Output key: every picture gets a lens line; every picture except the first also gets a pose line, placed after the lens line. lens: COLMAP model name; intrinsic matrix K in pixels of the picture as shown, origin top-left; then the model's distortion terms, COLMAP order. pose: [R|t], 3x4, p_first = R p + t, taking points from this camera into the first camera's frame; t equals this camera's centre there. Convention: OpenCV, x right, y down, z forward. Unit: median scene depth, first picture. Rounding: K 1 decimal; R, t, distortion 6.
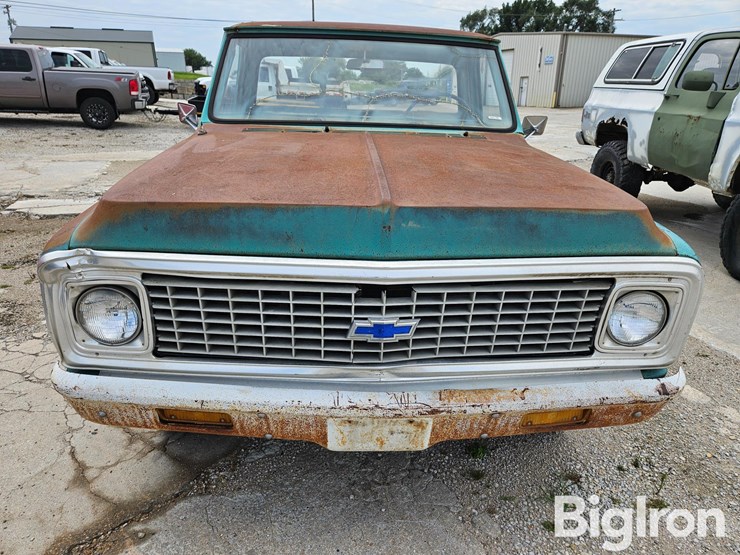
lens RADIAL K [[496.4, 0, 371.1], [0, 496.4, 288.0], [0, 0, 1]] dist [0.077123, -0.066878]
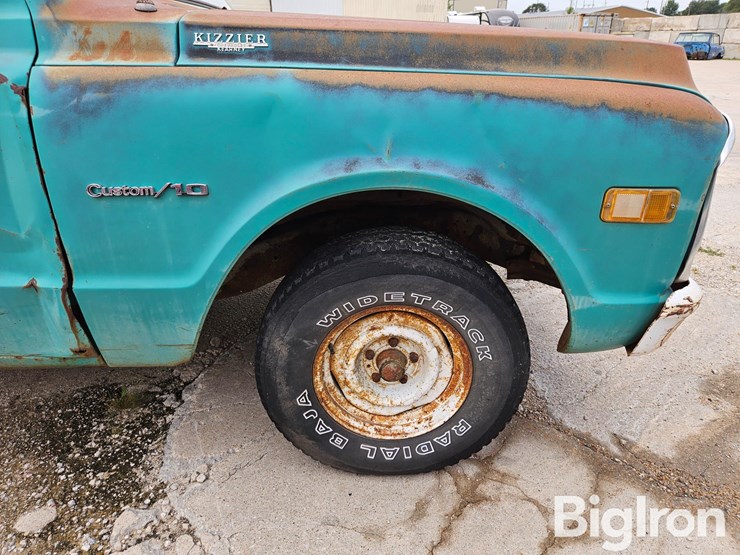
lens RADIAL K [[498.5, 0, 372.1], [0, 498.5, 282.3], [0, 0, 1]] dist [0.066979, -0.059604]
pose [[0.046434, -0.432864, 0.900263, -0.768208], [0.372404, 0.843765, 0.386491, -0.188581], [-0.926908, 0.317315, 0.200380, 0.743764]]
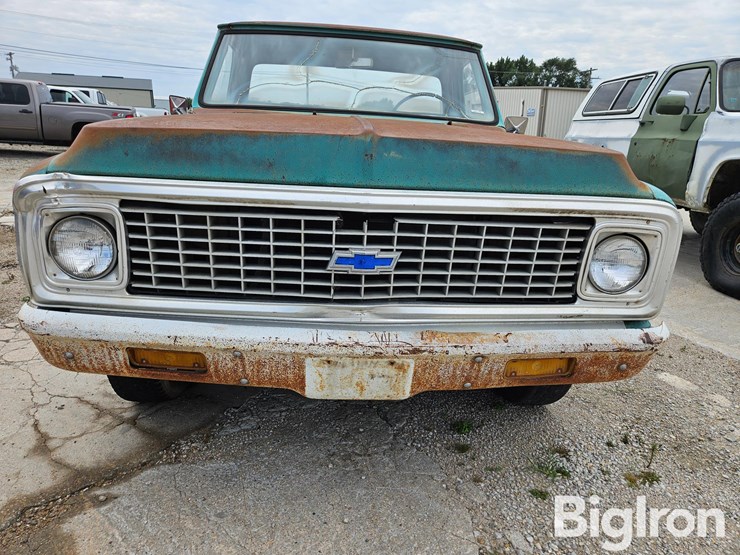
lens RADIAL K [[496.9, 0, 371.5], [0, 496.9, 276.9], [0, 0, 1]] dist [0.083835, -0.073860]
pose [[0.999651, 0.013251, 0.022845, 0.008825], [-0.010701, 0.994055, -0.108351, 0.115850], [-0.024145, 0.108068, 0.993850, 0.010619]]
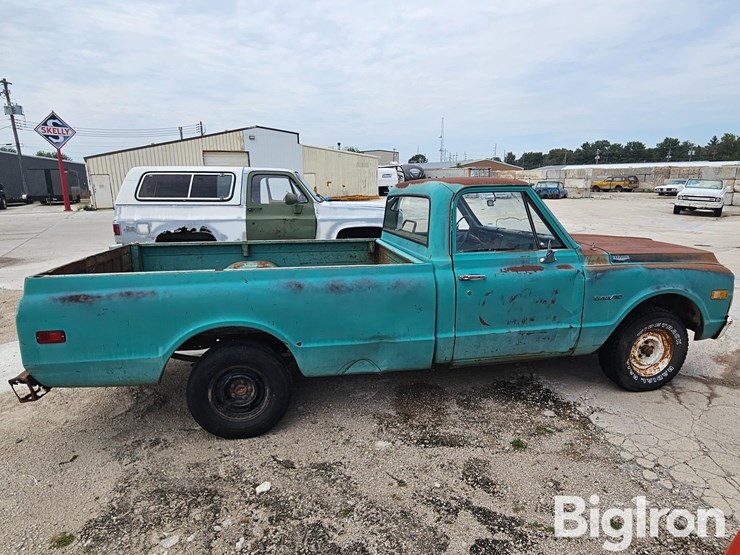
lens RADIAL K [[435.4, 0, 371.5], [0, 435.4, 281.4], [0, 0, 1]] dist [0.000533, -0.003584]
pose [[-0.136111, -0.227934, 0.964116, -1.498457], [0.373051, 0.889749, 0.263019, -0.789480], [-0.917773, 0.395464, -0.036074, 1.618626]]
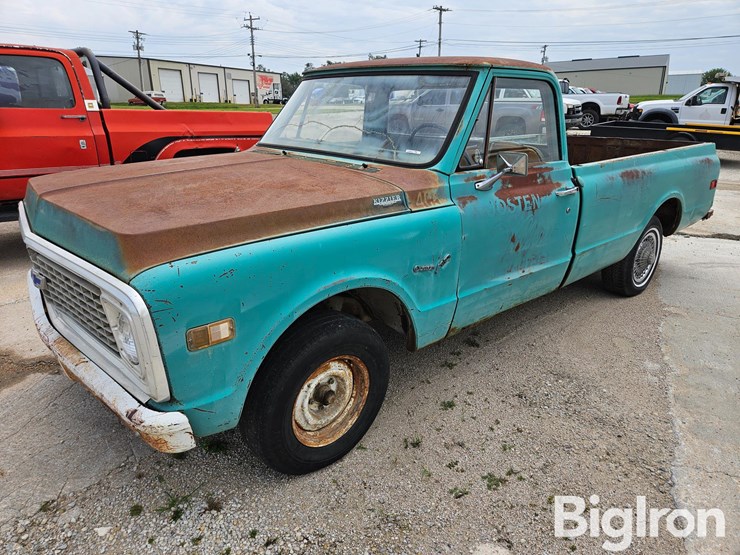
lens RADIAL K [[494.1, 0, 362.9], [0, 494.1, 279.1], [0, 0, 1]] dist [0.074324, -0.059033]
pose [[0.617211, 0.239053, -0.749603, 0.923443], [-0.281499, 0.956755, 0.073333, -0.156653], [0.734717, 0.165751, 0.657813, 0.374124]]
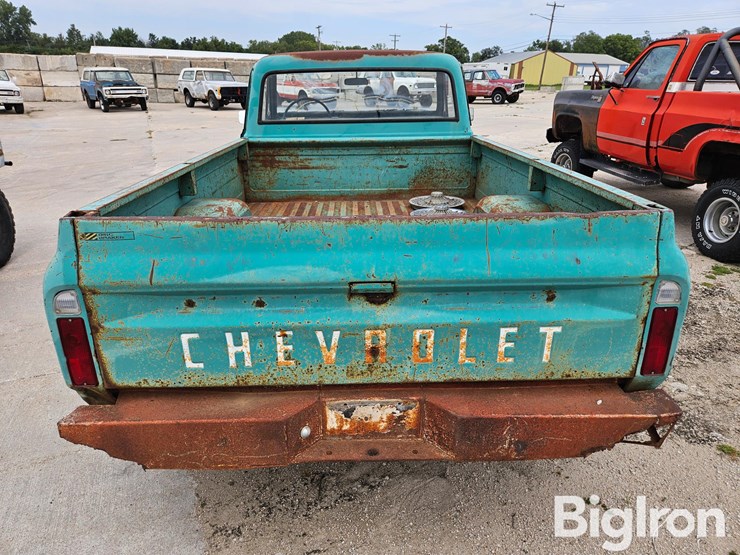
lens RADIAL K [[497.7, 0, 374.4], [0, 497.7, 276.4], [0, 0, 1]] dist [0.068426, -0.056348]
pose [[-0.999647, -0.026501, 0.001767, -0.095312], [-0.018199, 0.731882, 0.681189, -1.162159], [-0.019345, 0.680916, -0.732106, 2.787731]]
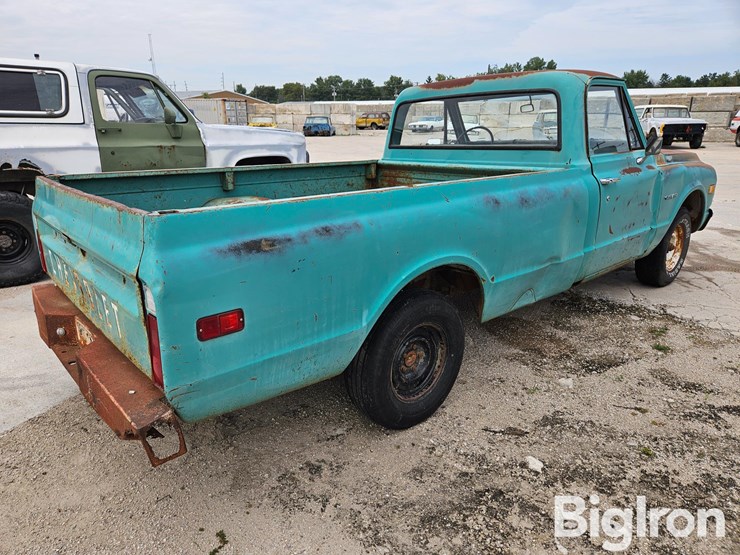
lens RADIAL K [[494.1, 0, 362.9], [0, 494.1, 279.1], [0, 0, 1]] dist [0.074324, -0.059033]
pose [[-0.616740, -0.247836, 0.747134, -1.006036], [0.287858, 0.812393, 0.507104, -0.987705], [-0.732645, 0.527820, -0.429694, 2.412165]]
